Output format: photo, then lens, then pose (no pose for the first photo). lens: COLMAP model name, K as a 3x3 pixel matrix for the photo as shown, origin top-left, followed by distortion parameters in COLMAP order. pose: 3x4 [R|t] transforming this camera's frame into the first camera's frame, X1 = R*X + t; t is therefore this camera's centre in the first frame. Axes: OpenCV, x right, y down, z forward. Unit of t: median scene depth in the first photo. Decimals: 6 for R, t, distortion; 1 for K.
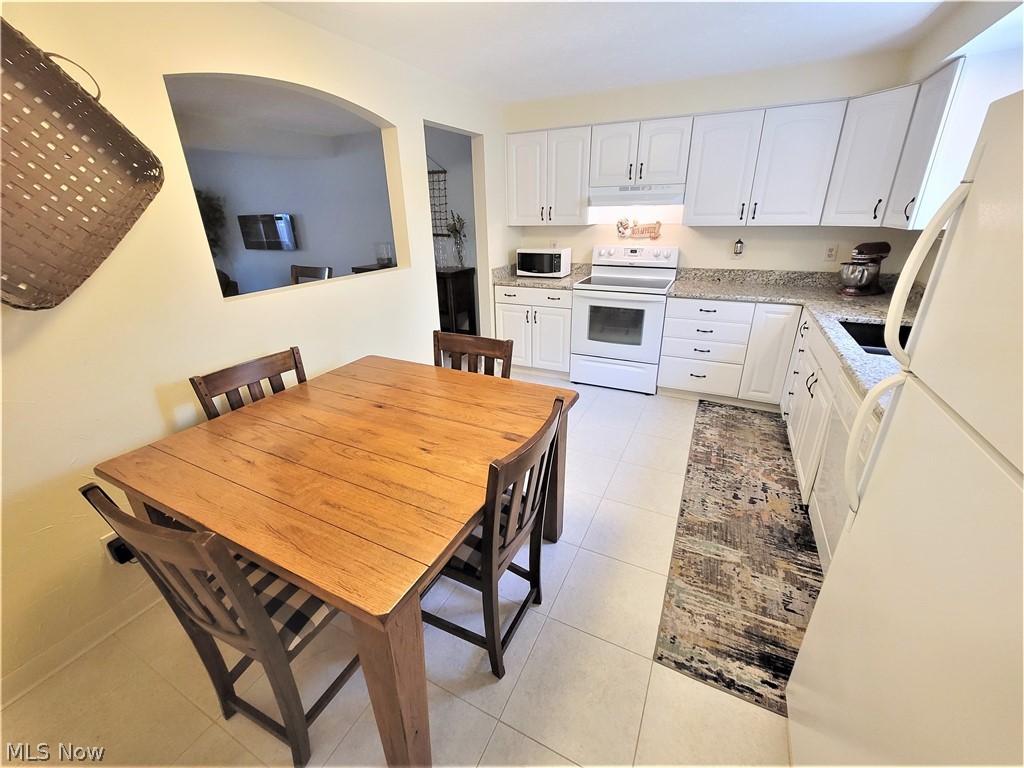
lens RADIAL K [[417.6, 0, 510.9], [0, 417.6, 376.2], [0, 0, 1]] dist [-0.001653, -0.000098]
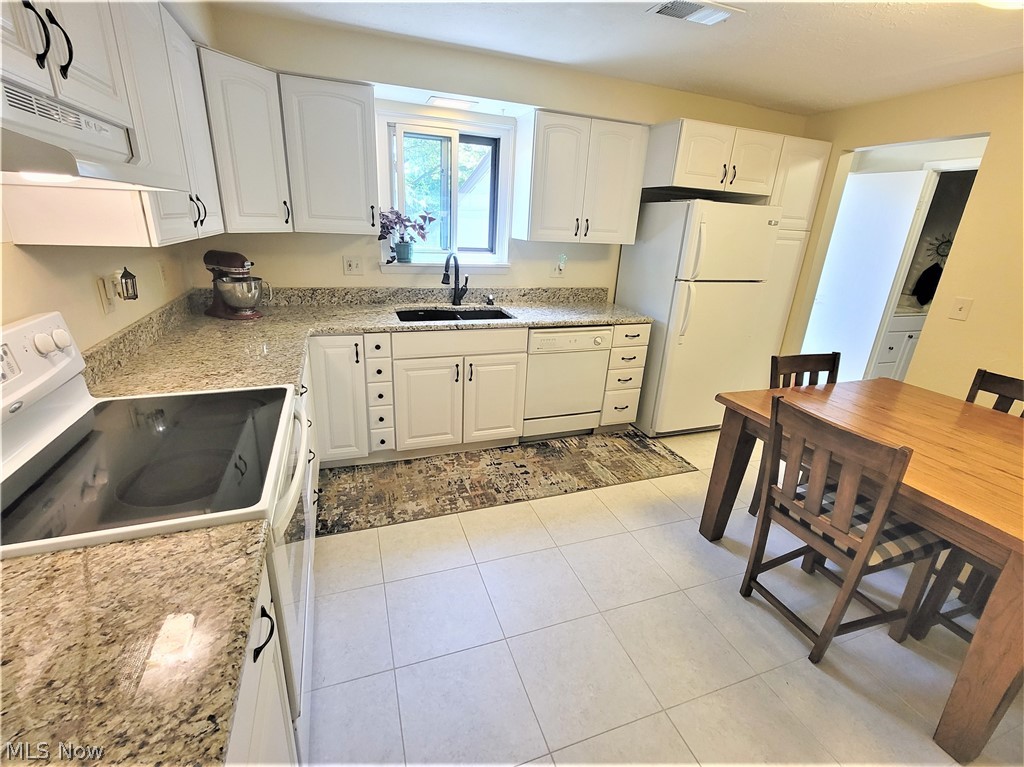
lens RADIAL K [[449.7, 0, 508.9], [0, 449.7, 375.2], [0, 0, 1]] dist [-0.001004, -0.000021]
pose [[-0.723942, -0.241519, 0.646202, -0.106133], [0.220565, 0.806512, 0.548534, -0.425529], [-0.653651, 0.539636, -0.530597, 1.086197]]
